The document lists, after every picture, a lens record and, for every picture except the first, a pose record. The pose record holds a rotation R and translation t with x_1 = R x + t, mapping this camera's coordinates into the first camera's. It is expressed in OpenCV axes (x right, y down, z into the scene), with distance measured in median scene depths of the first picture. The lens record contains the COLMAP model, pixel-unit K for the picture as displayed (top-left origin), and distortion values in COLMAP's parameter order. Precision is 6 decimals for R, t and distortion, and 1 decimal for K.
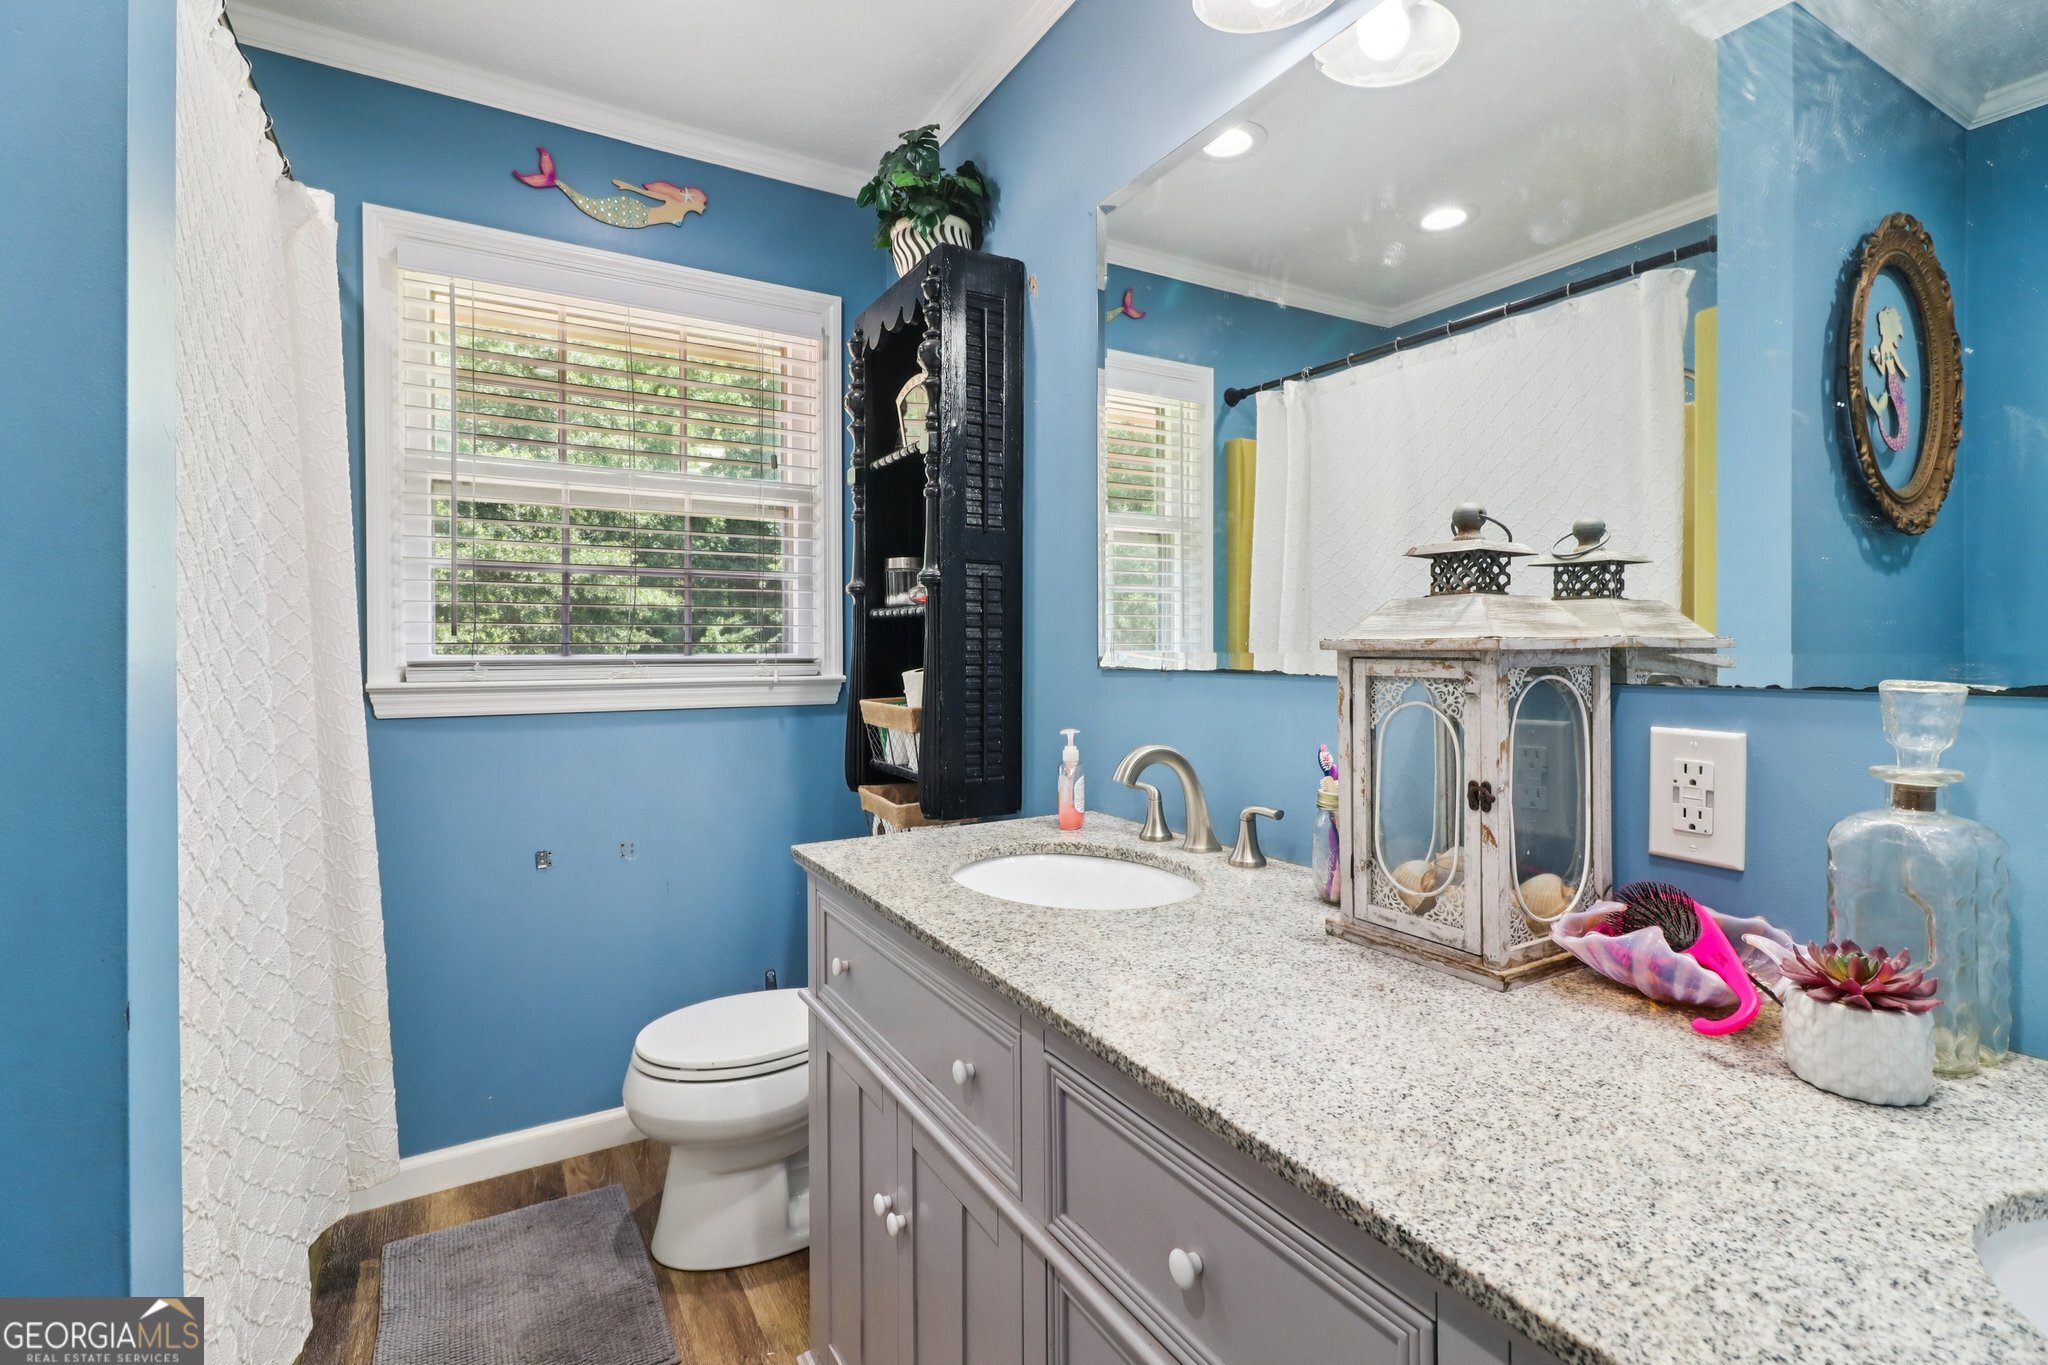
lens RADIAL K [[946.2, 0, 1036.4], [0, 946.2, 656.2], [0, 0, 1]] dist [0.023099, -0.013937]
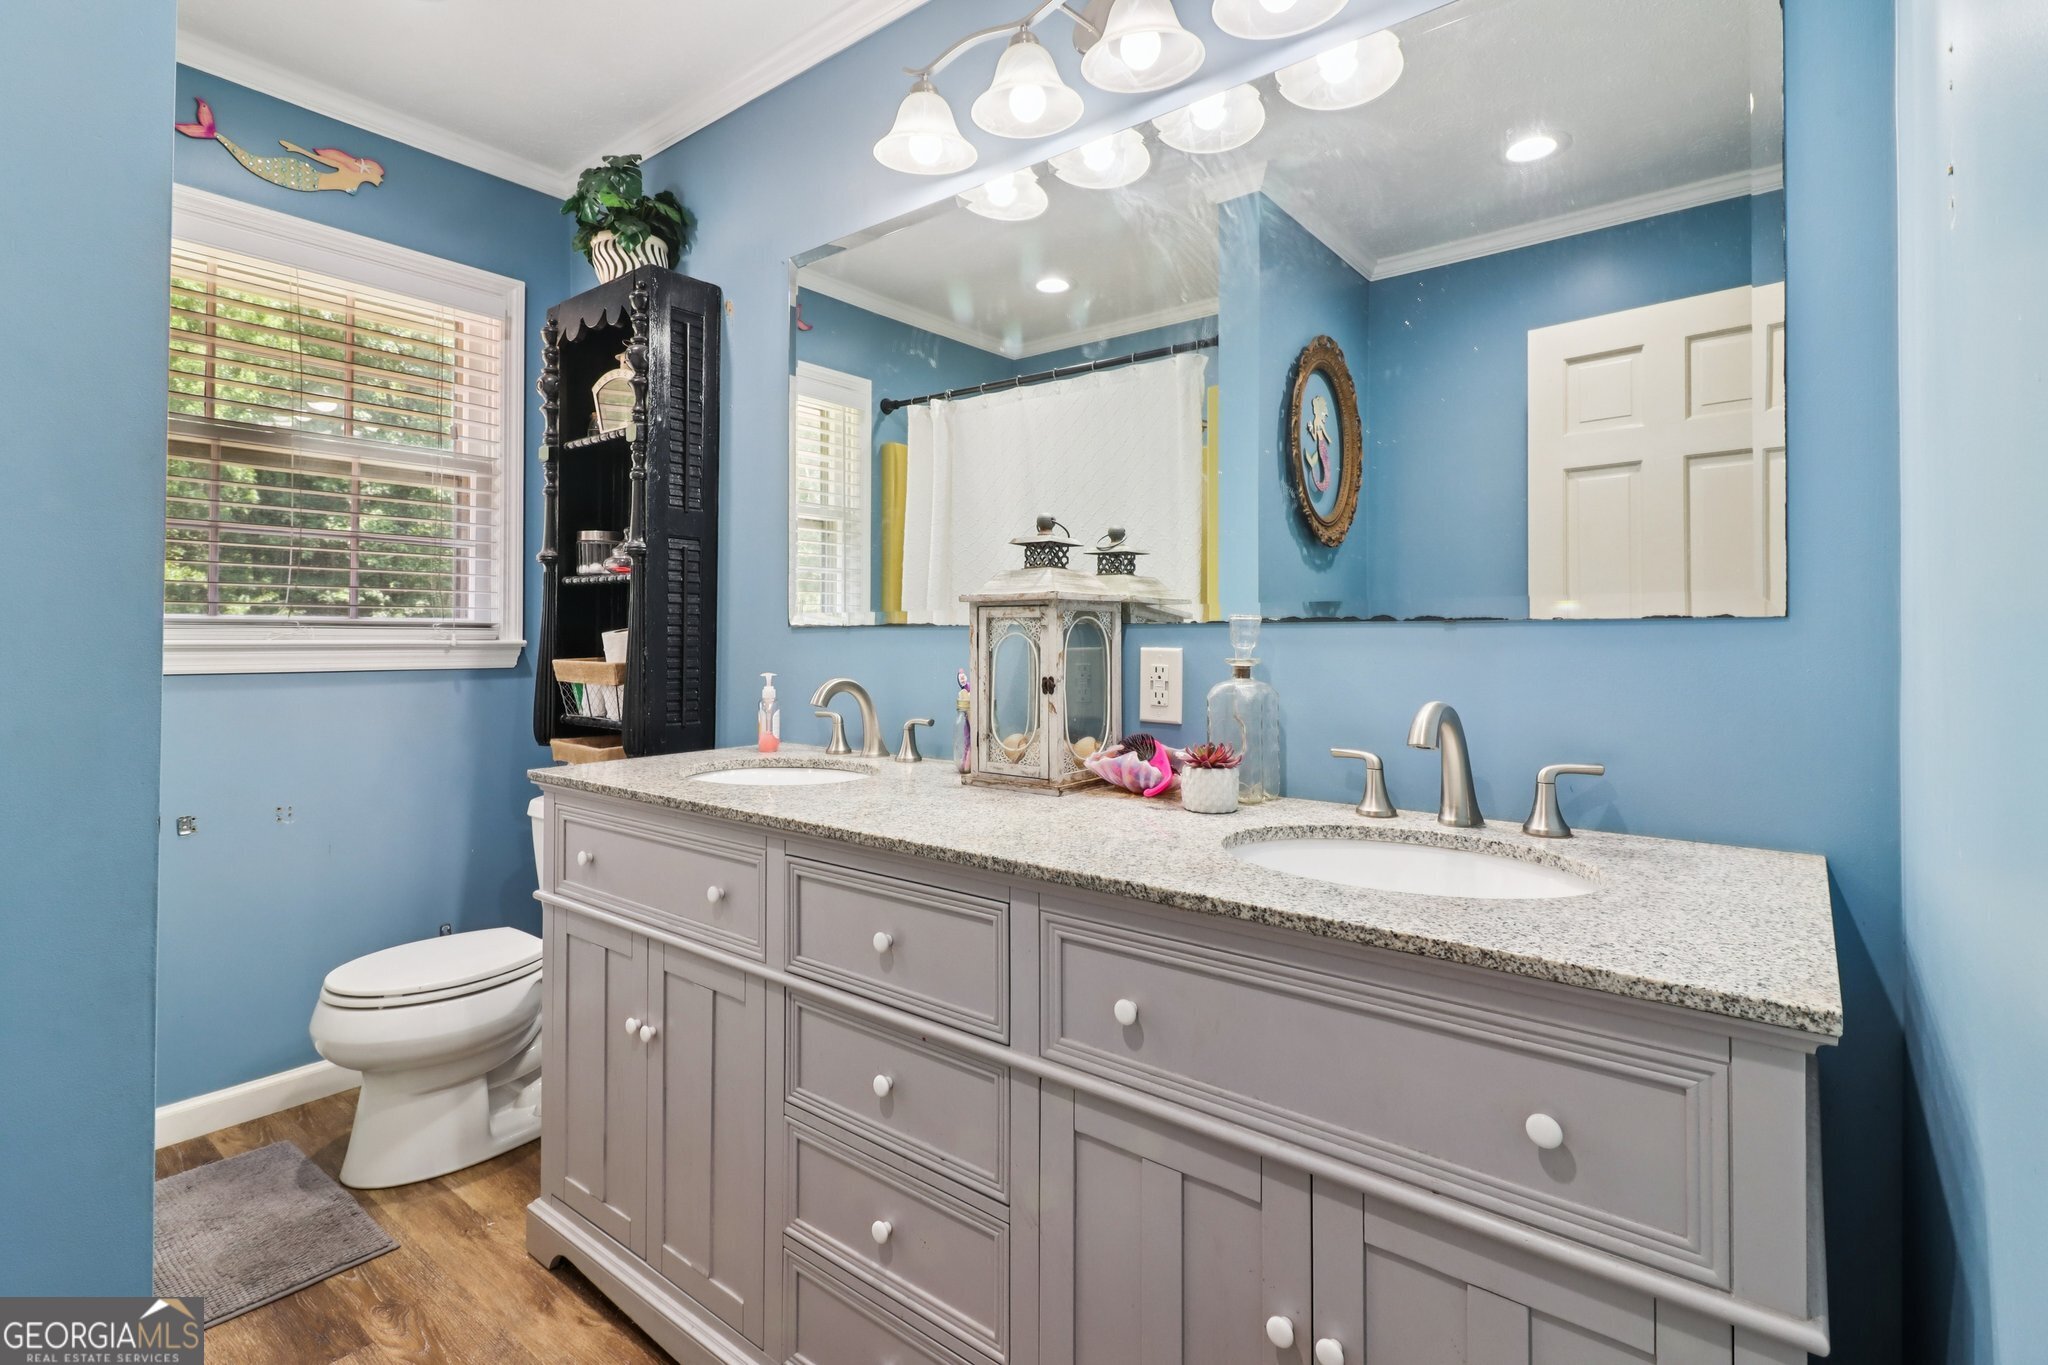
lens RADIAL K [[974.2, 0, 1023.3], [0, 974.2, 642.3], [0, 0, 1]] dist [0.023988, -0.015132]
pose [[0.937055, 0.005915, 0.349132, -0.085790], [-0.003750, 0.999969, -0.006876, 0.037741], [-0.349162, 0.005133, 0.937048, -0.286887]]
